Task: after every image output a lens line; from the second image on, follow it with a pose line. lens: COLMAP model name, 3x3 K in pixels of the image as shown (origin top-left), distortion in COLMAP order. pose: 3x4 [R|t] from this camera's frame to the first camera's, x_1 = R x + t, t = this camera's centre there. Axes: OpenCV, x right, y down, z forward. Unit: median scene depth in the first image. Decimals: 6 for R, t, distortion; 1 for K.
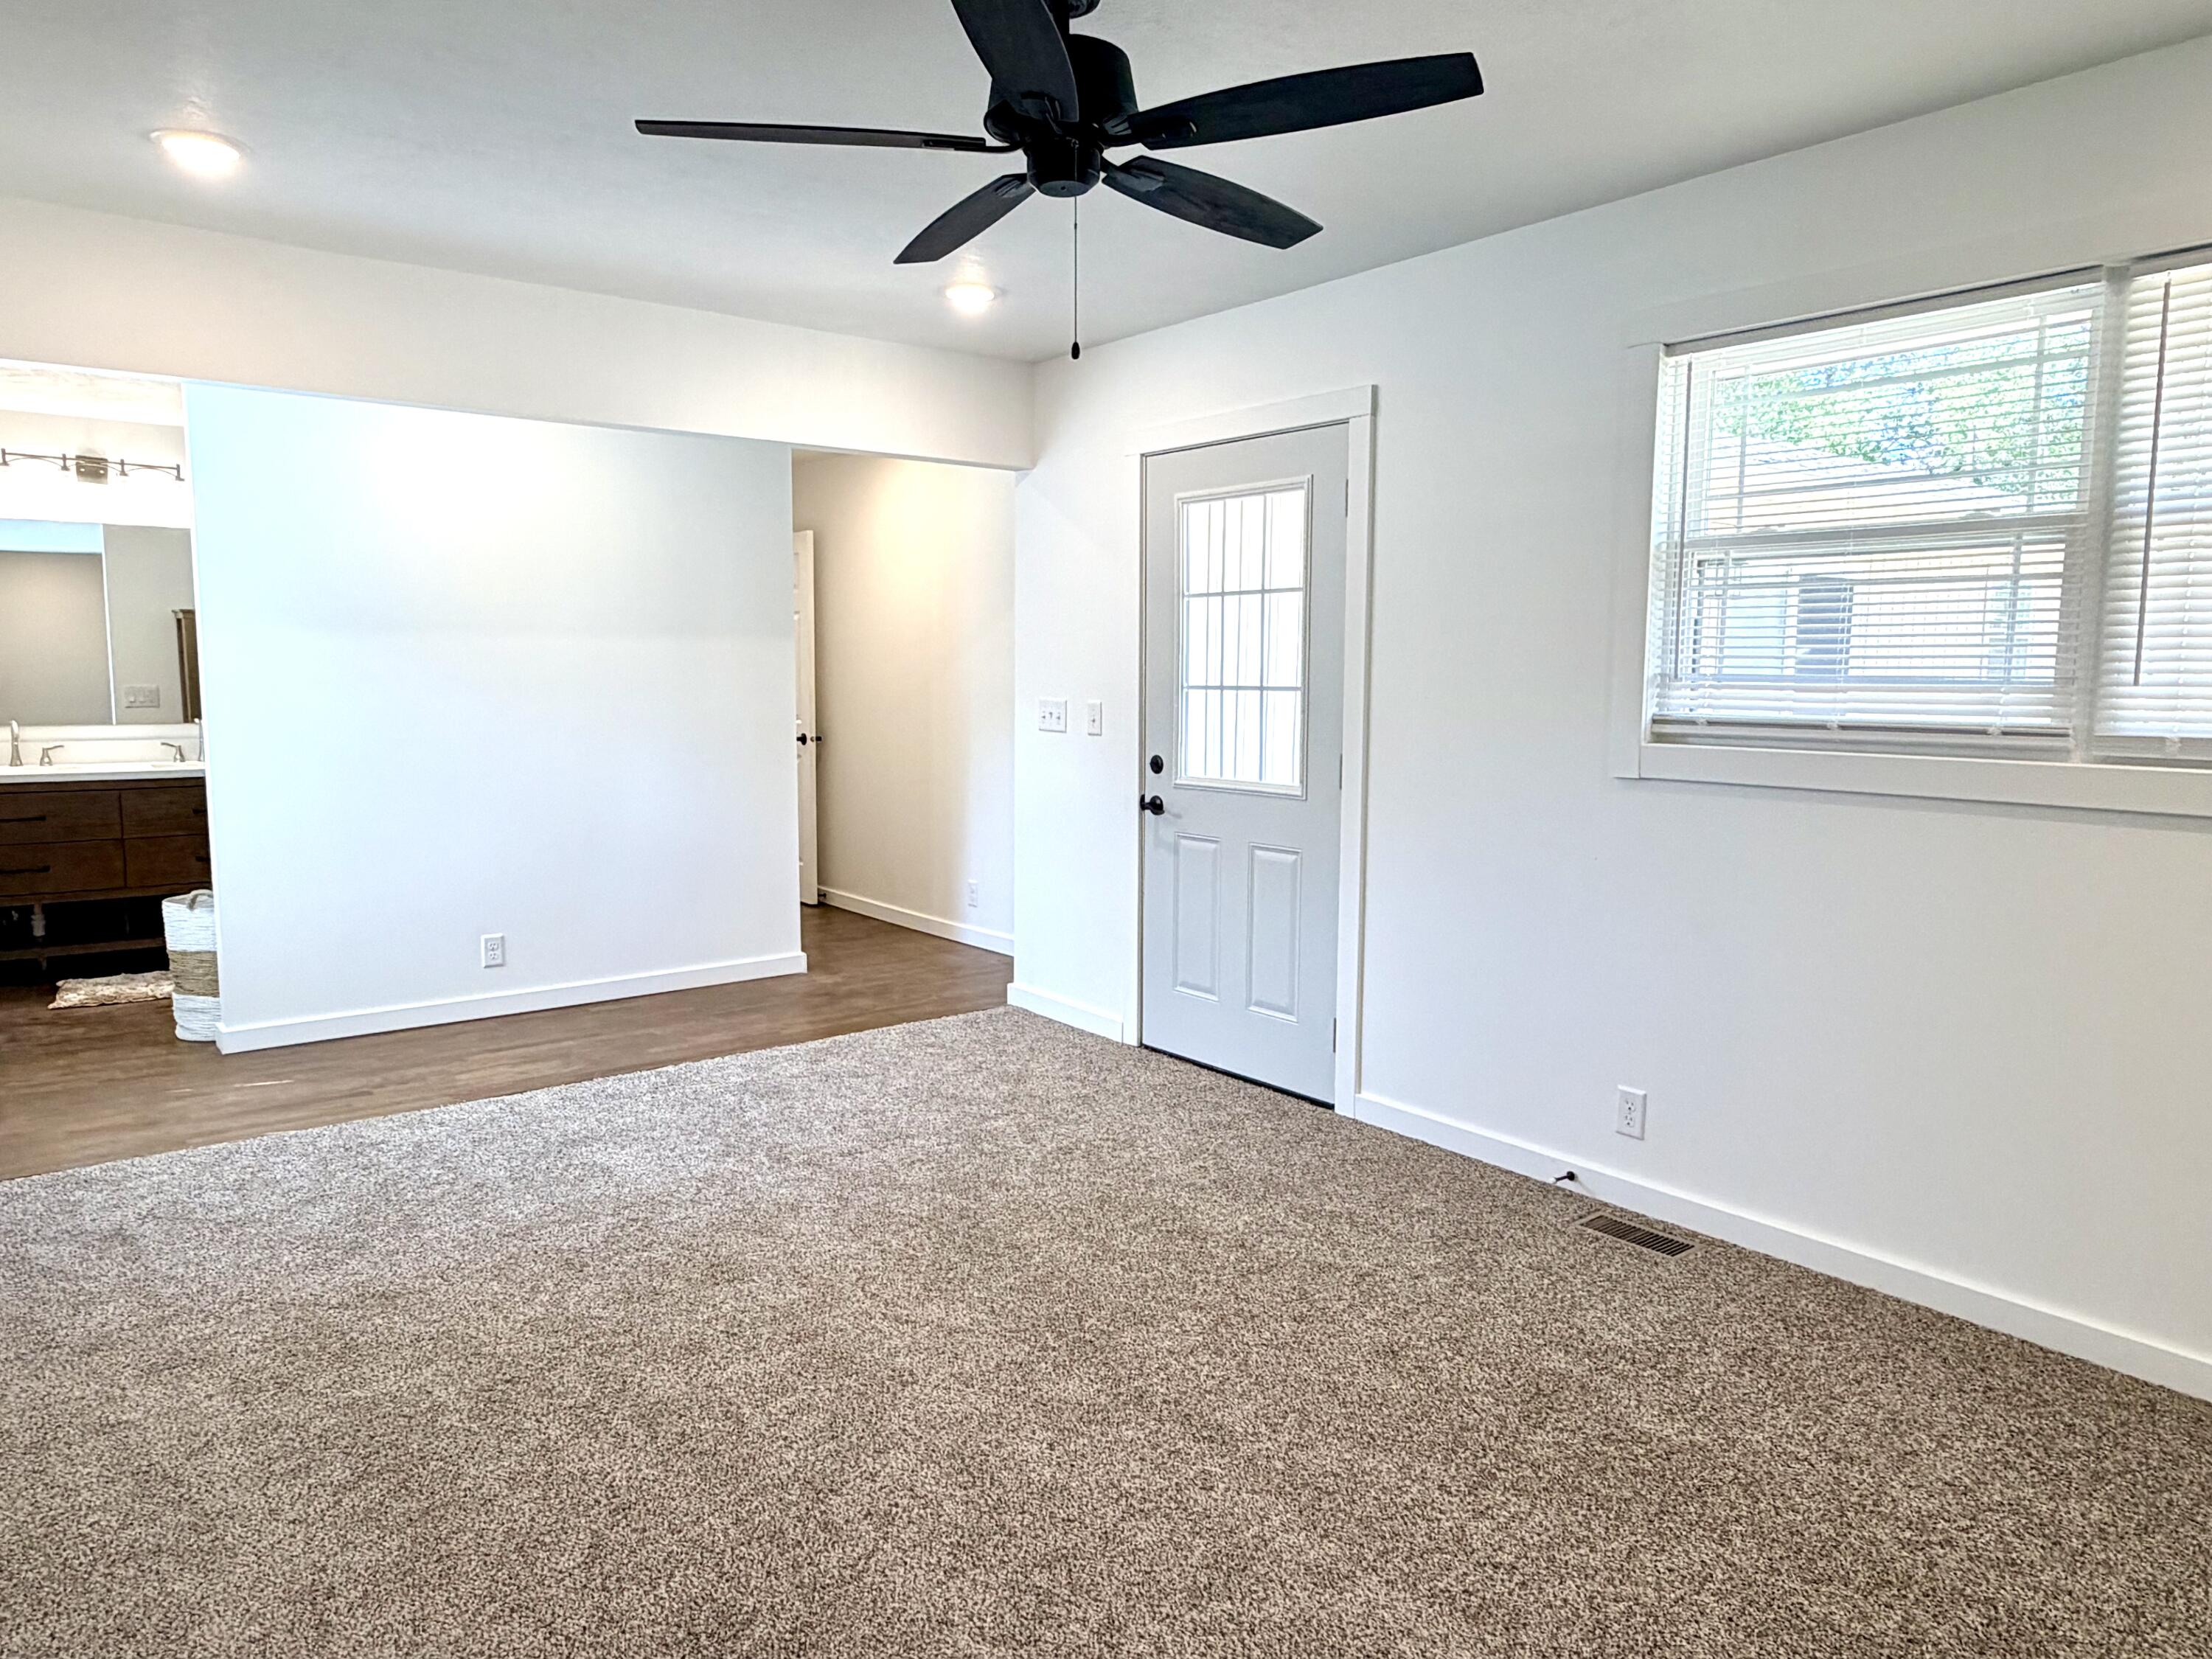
lens RADIAL K [[1447.8, 0, 1116.8], [0, 1447.8, 821.6], [0, 0, 1]] dist [-0.004787, 0.001537]
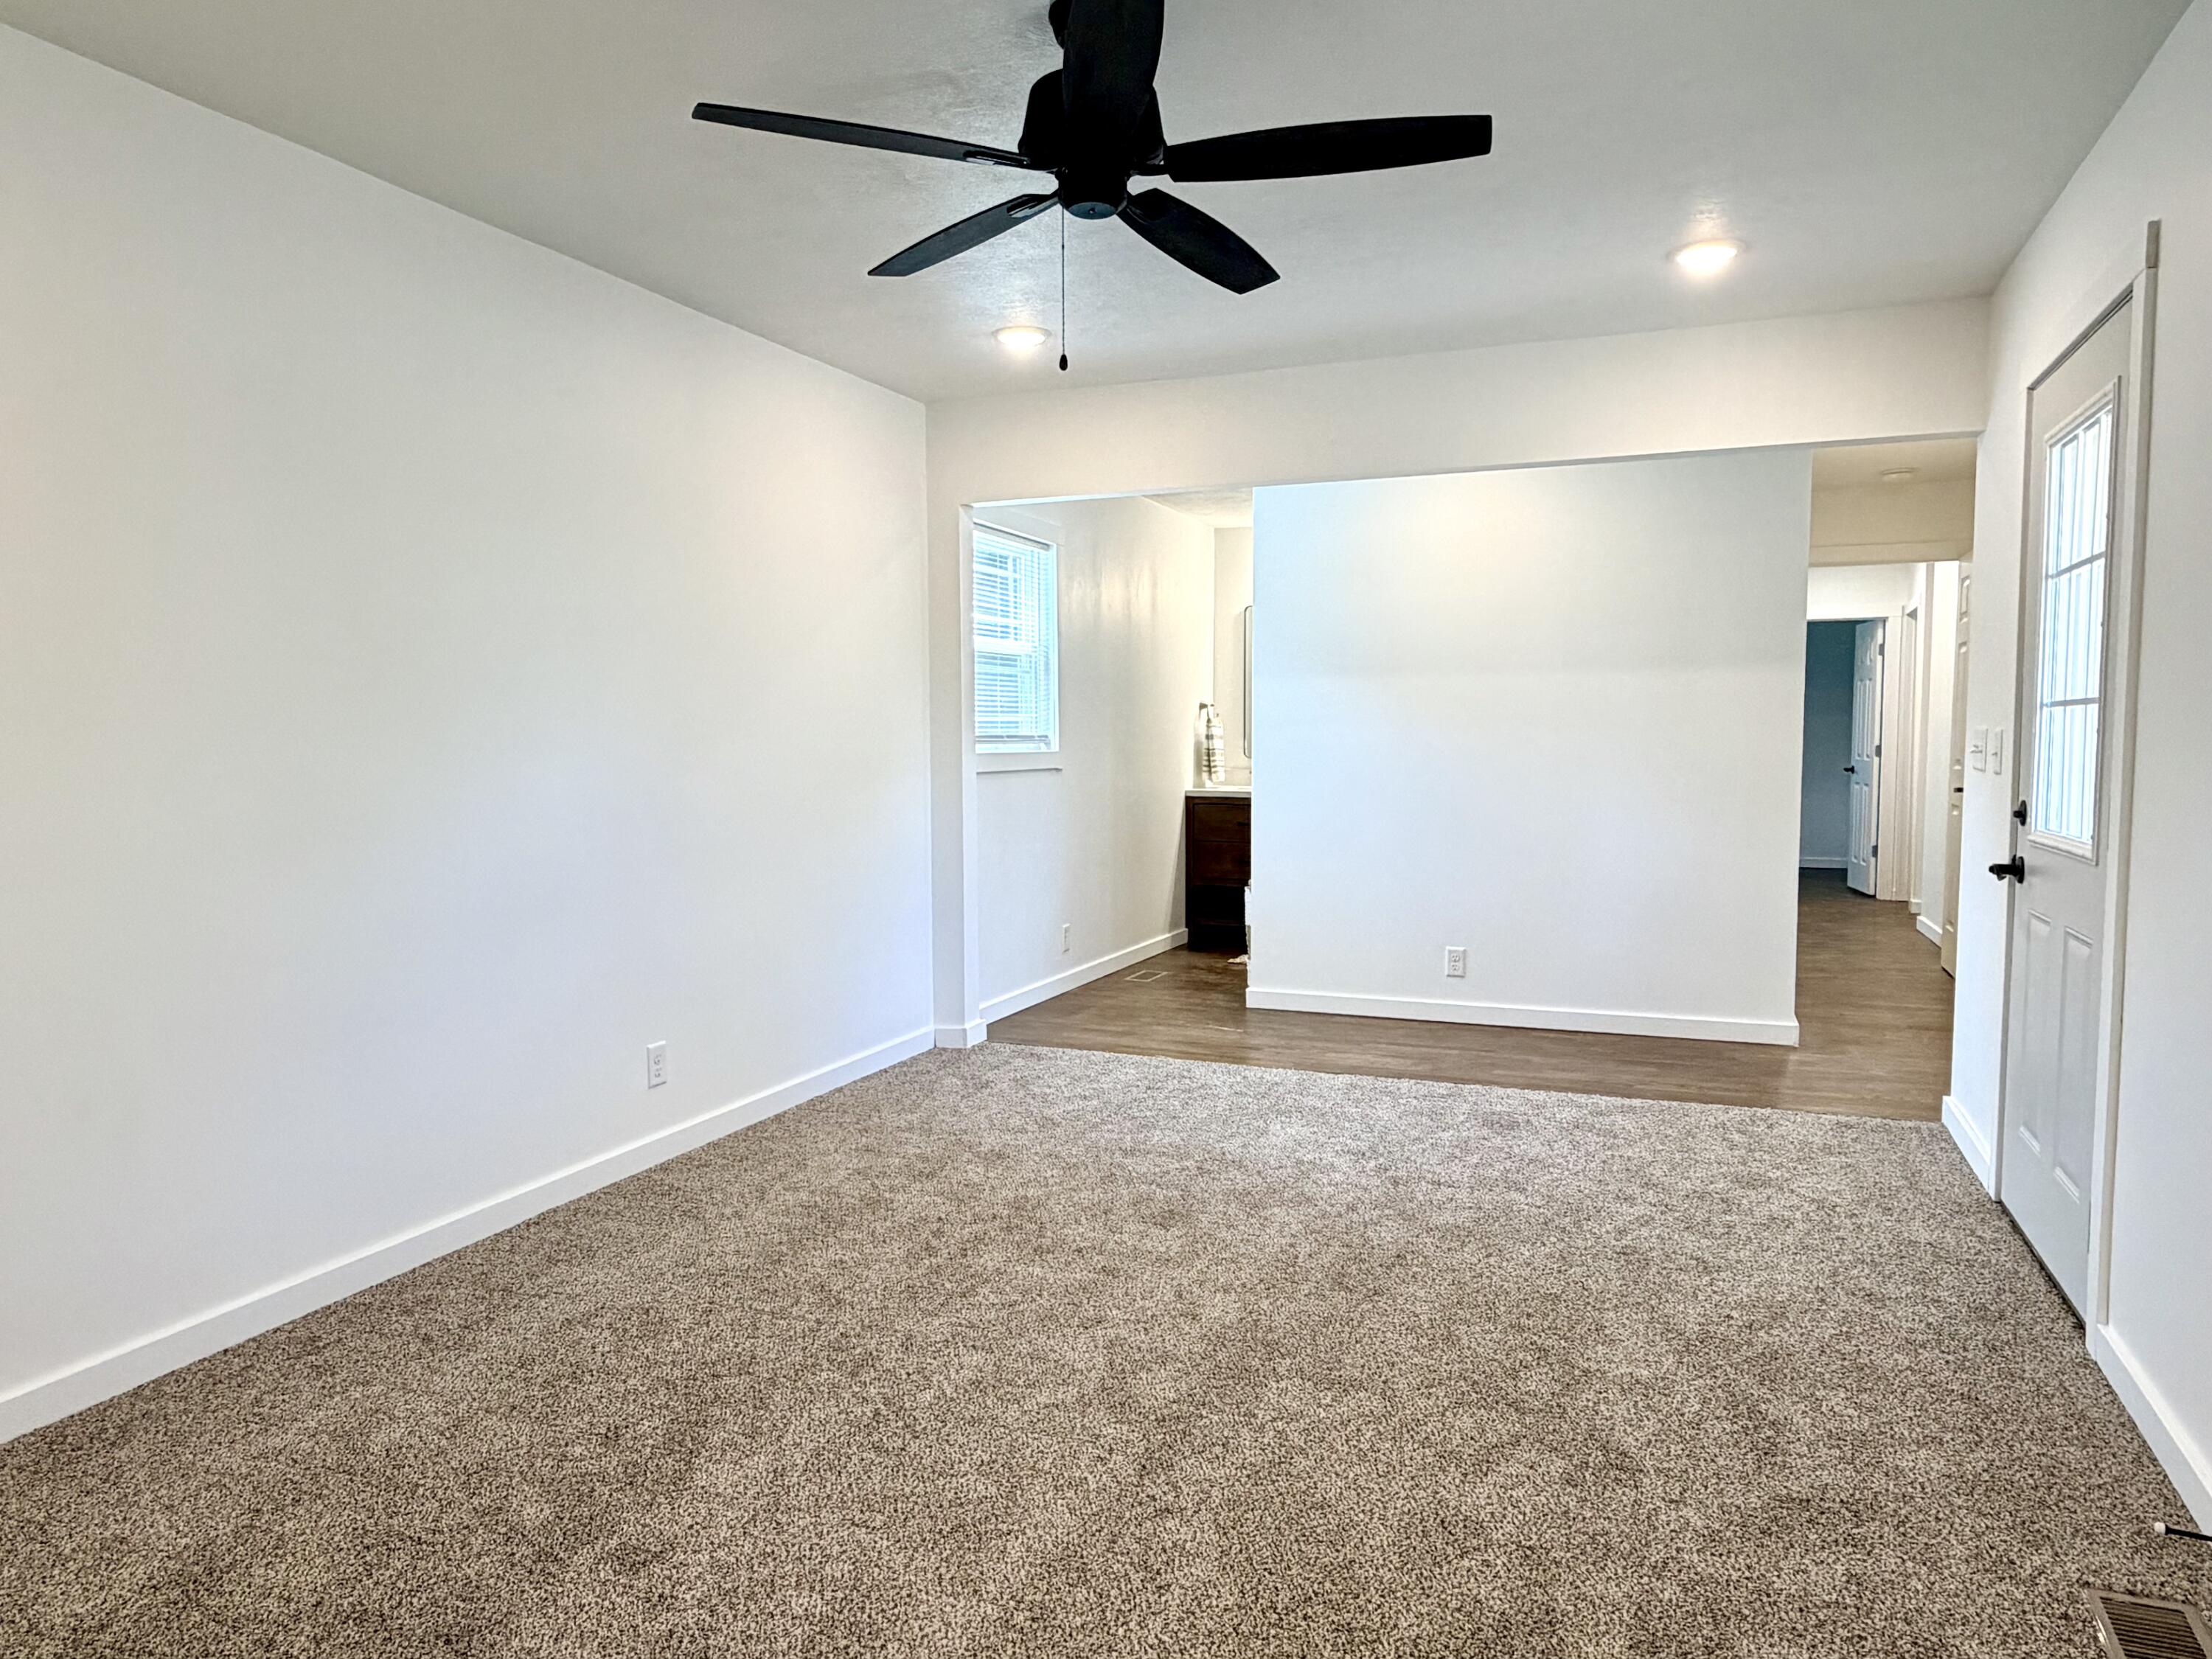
lens RADIAL K [[1464.8, 0, 1096.7], [0, 1464.8, 838.7], [0, 0, 1]] dist [-0.001819, -0.001534]
pose [[0.485170, 0.059494, -0.872394, 0.558422], [-0.088657, 0.995888, 0.018611, 0.000477], [0.869914, 0.068314, 0.488449, 0.307774]]
